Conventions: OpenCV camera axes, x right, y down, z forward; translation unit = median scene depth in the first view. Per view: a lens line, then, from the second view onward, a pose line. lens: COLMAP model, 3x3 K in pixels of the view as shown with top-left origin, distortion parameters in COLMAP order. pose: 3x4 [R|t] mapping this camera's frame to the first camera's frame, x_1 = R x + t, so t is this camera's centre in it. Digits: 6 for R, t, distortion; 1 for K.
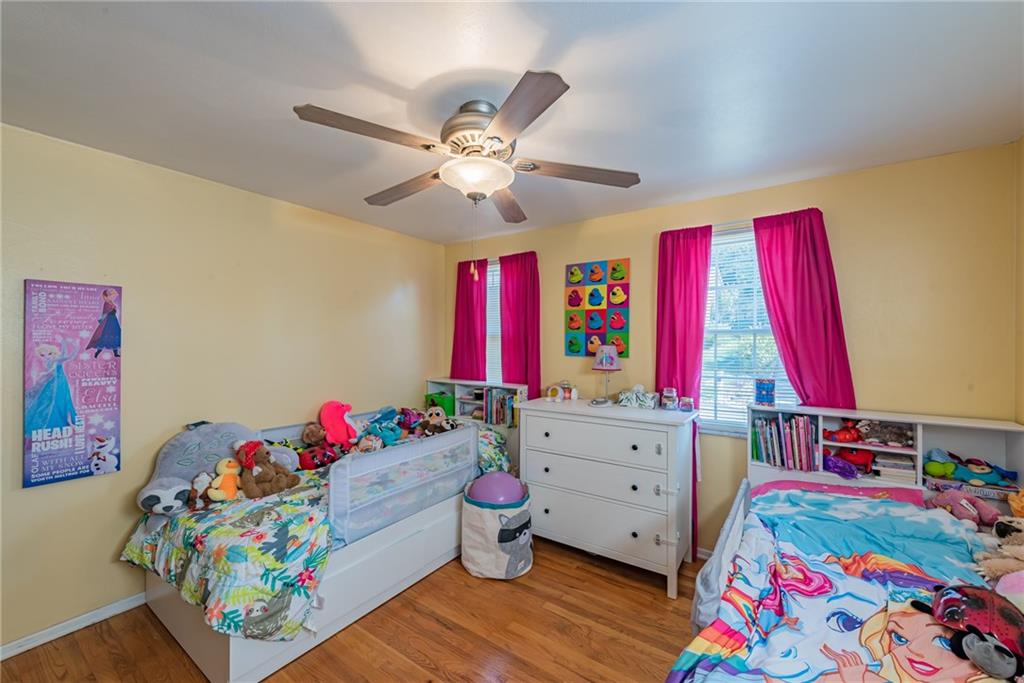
lens RADIAL K [[407.5, 0, 506.2], [0, 407.5, 337.1], [0, 0, 1]] dist [0.005648, -0.000492]
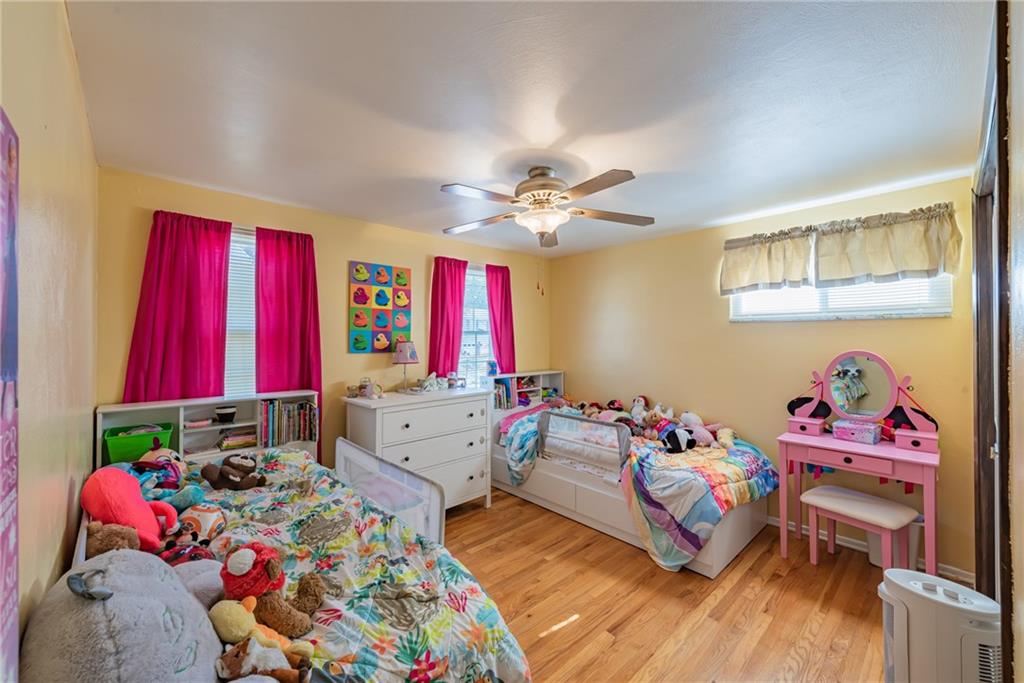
lens RADIAL K [[407.5, 0, 506.8], [0, 407.5, 337.7], [0, 0, 1]] dist [0.005648, -0.000492]
pose [[0.207002, 0.012577, 0.978260, -0.765012], [0.003069, 0.999904, -0.013504, 0.023470], [-0.978336, 0.005797, 0.206944, 0.450404]]
